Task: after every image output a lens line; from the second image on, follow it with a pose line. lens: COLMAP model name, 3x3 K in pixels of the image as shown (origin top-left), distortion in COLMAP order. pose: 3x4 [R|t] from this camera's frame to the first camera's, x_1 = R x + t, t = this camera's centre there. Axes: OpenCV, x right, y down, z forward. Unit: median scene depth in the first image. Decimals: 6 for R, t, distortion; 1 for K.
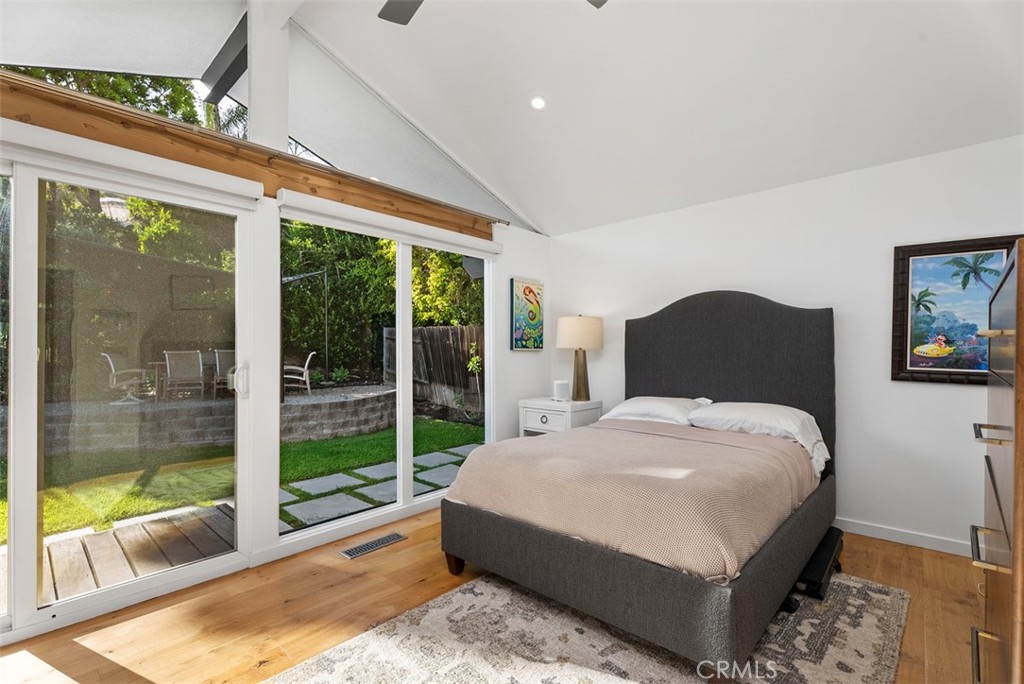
lens RADIAL K [[456.9, 0, 514.6], [0, 456.9, 347.2], [0, 0, 1]] dist [-0.006513, 0.001602]
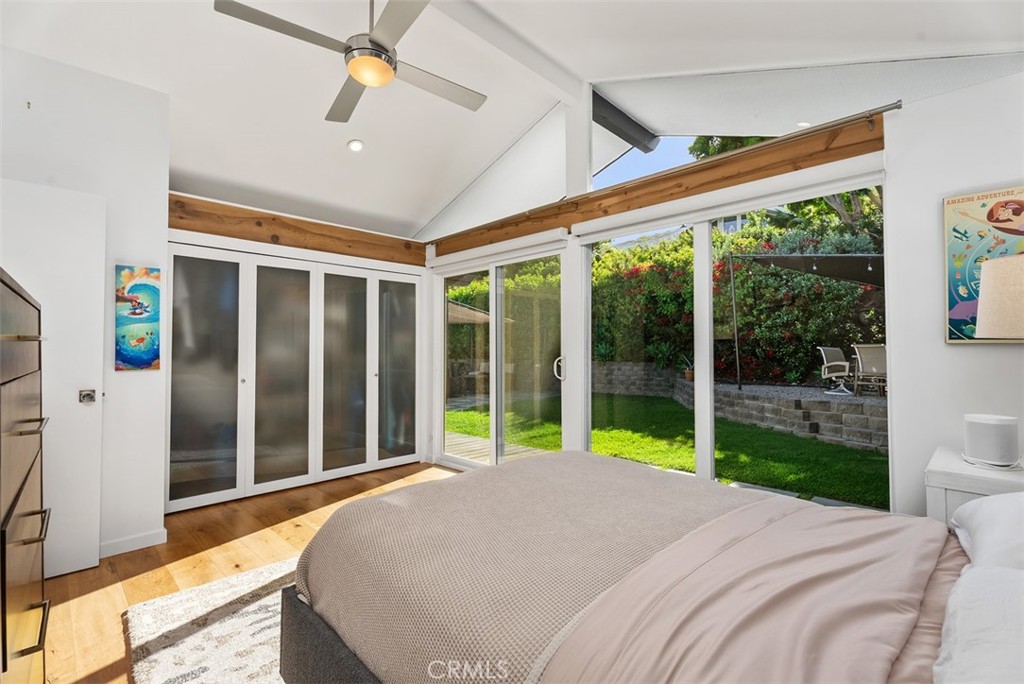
lens RADIAL K [[456.9, 0, 518.3], [0, 456.9, 344.8], [0, 0, 1]] dist [-0.006513, 0.001602]
pose [[-0.076850, 0.001115, -0.997042, 0.637548], [0.006773, 0.999977, 0.000596, 0.002598], [0.997020, -0.006707, -0.076856, 0.712673]]
